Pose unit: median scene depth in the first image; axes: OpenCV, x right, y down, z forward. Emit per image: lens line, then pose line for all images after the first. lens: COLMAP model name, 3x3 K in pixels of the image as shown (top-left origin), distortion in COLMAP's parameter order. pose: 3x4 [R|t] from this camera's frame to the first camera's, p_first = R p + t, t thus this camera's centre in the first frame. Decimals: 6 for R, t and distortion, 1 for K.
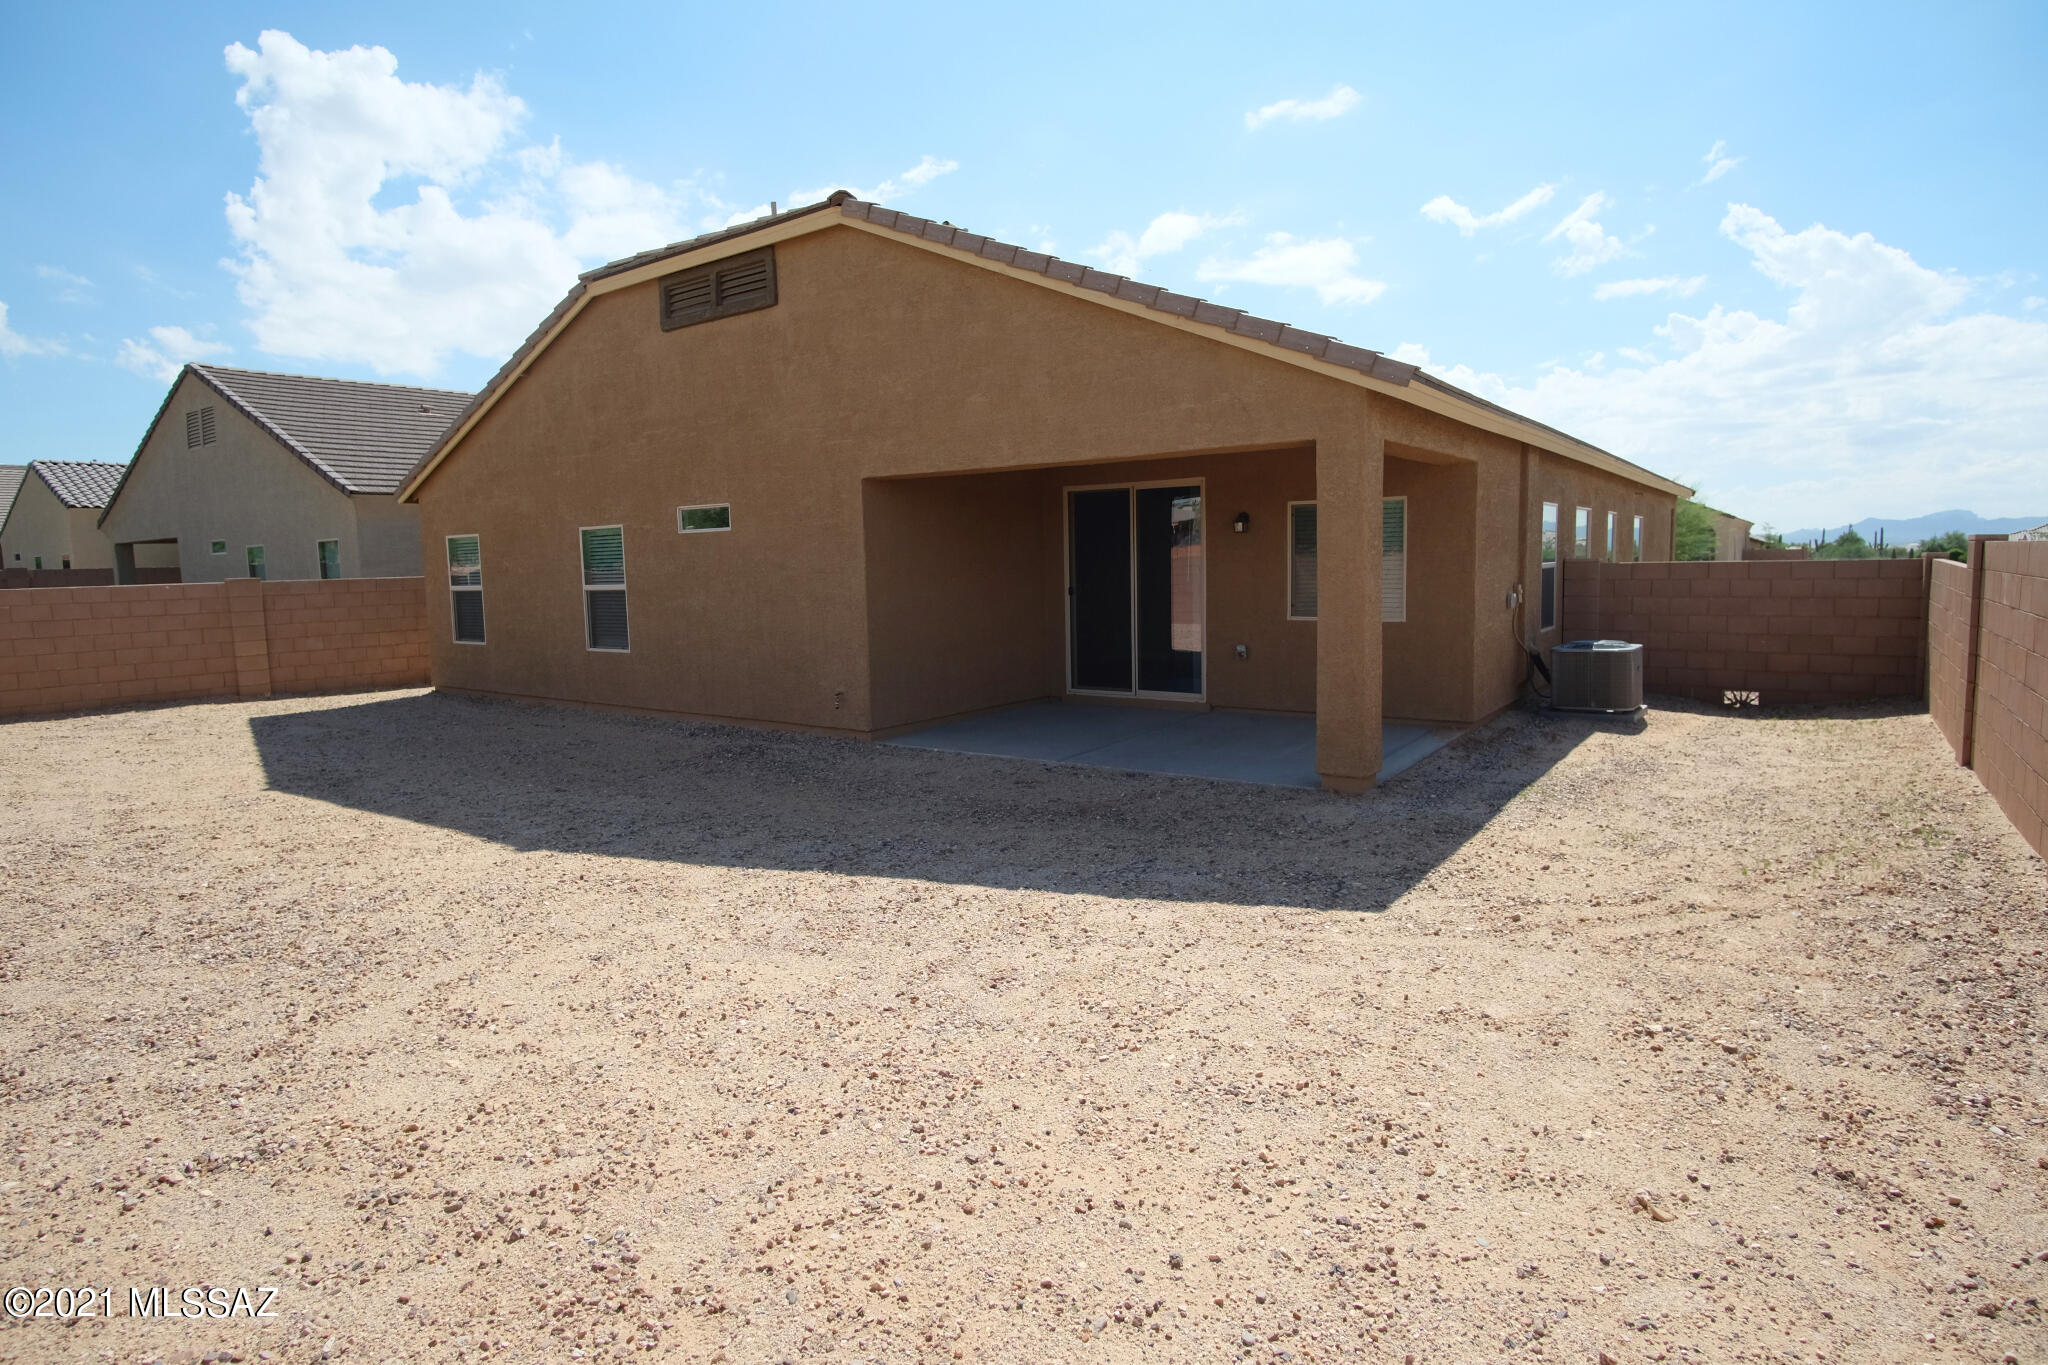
lens RADIAL K [[1108.6, 0, 1017.8], [0, 1108.6, 663.5], [0, 0, 1]] dist [-0.032617, 0.003131]
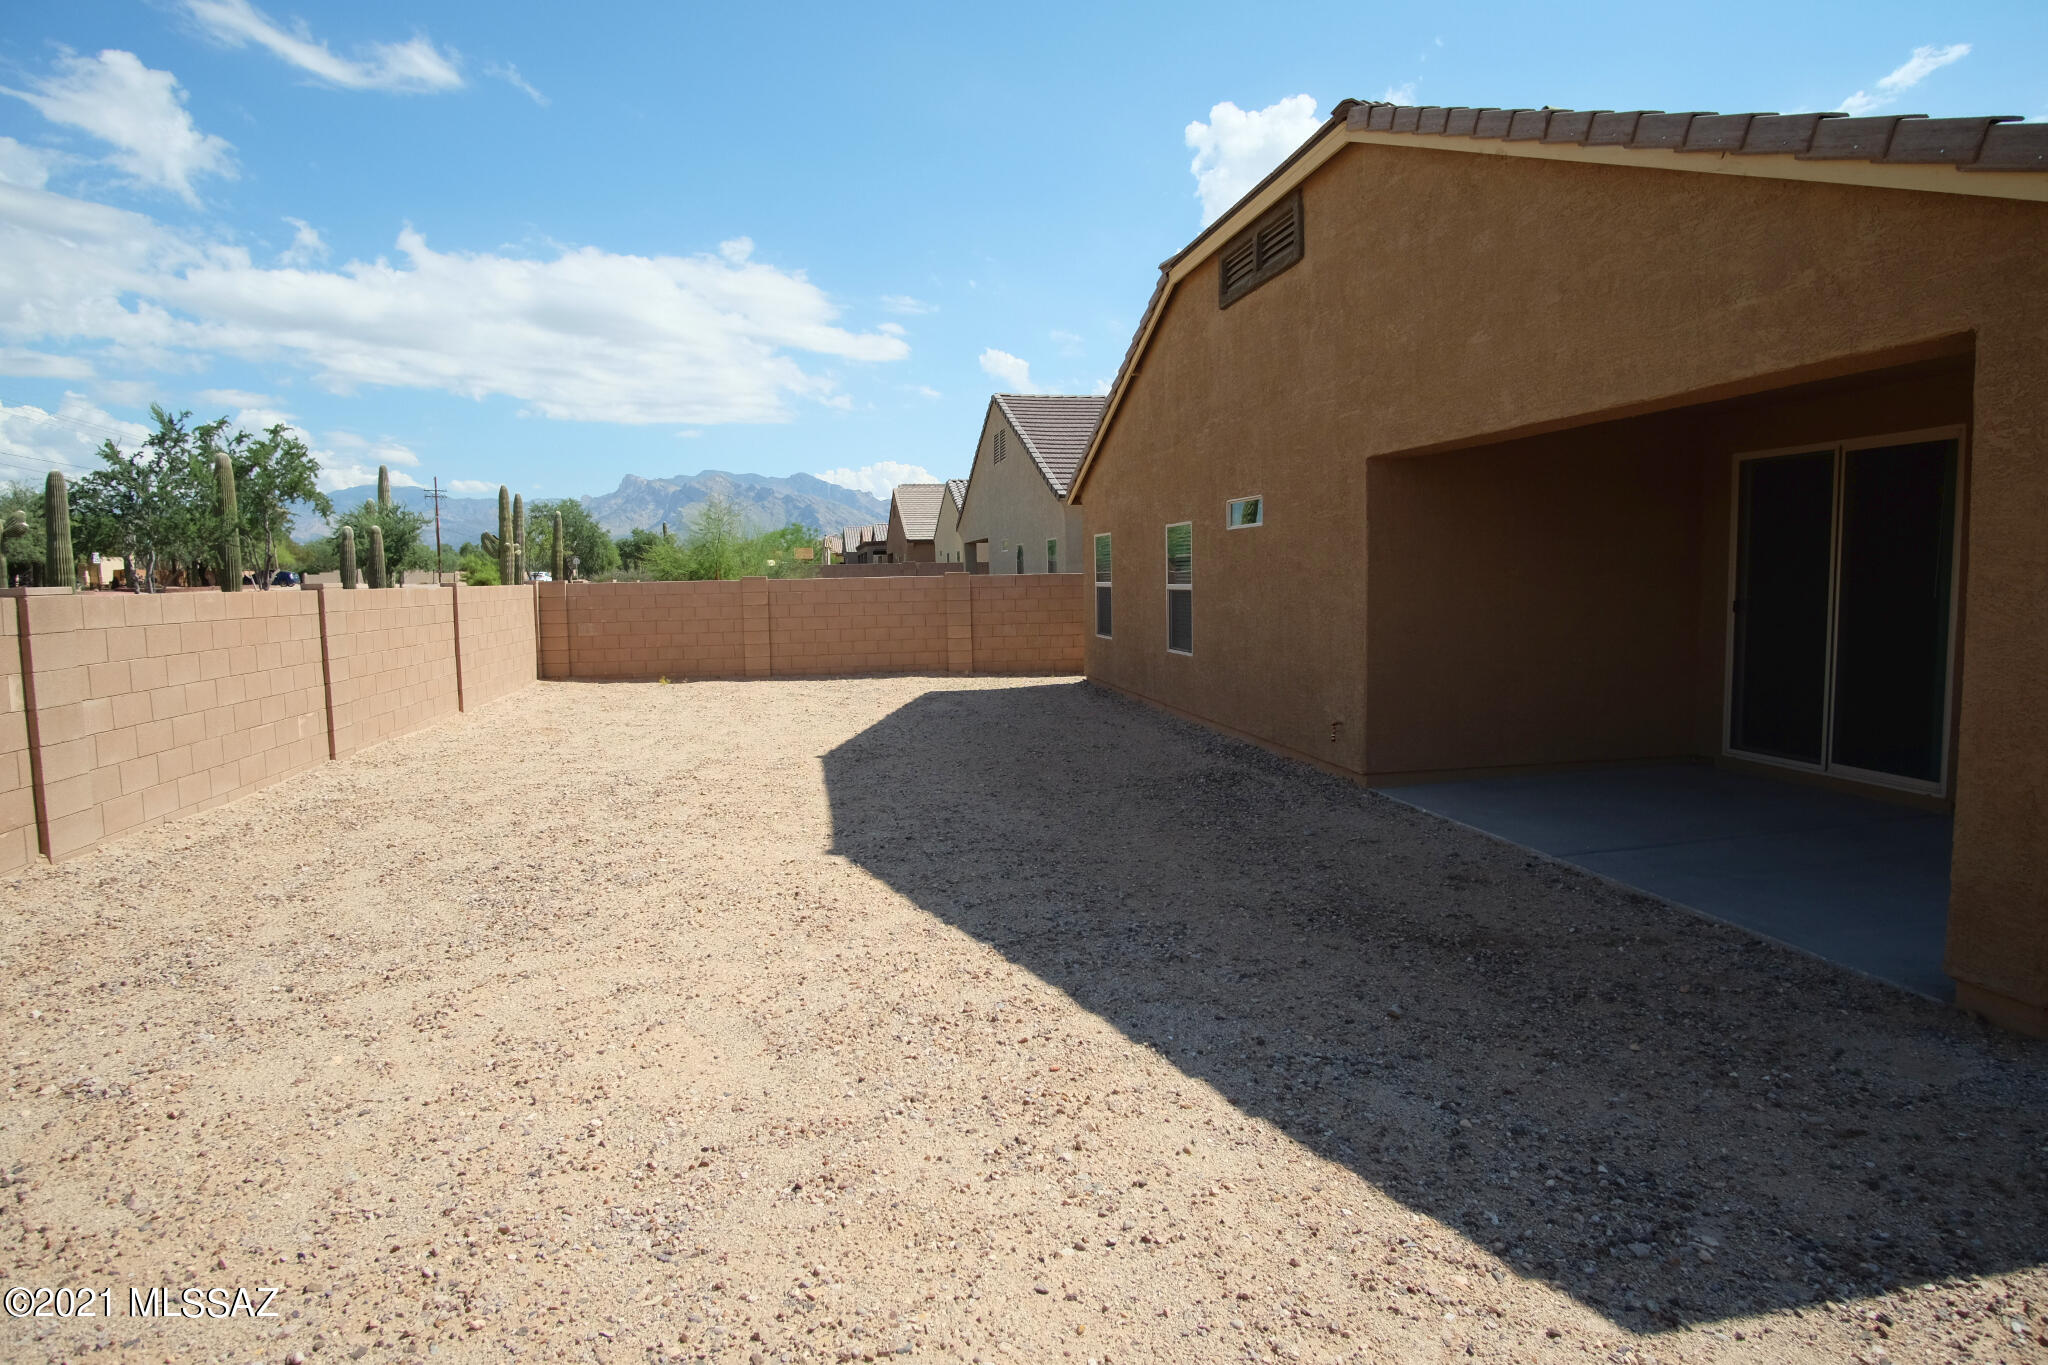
lens RADIAL K [[1100.2, 0, 1020.7], [0, 1100.2, 668.4], [0, 0, 1]] dist [-0.032260, 0.008240]
pose [[0.730405, 0.068700, -0.679551, 0.220939], [-0.062947, 0.997465, 0.033183, -0.026155], [0.680108, 0.018539, 0.732878, 0.251158]]
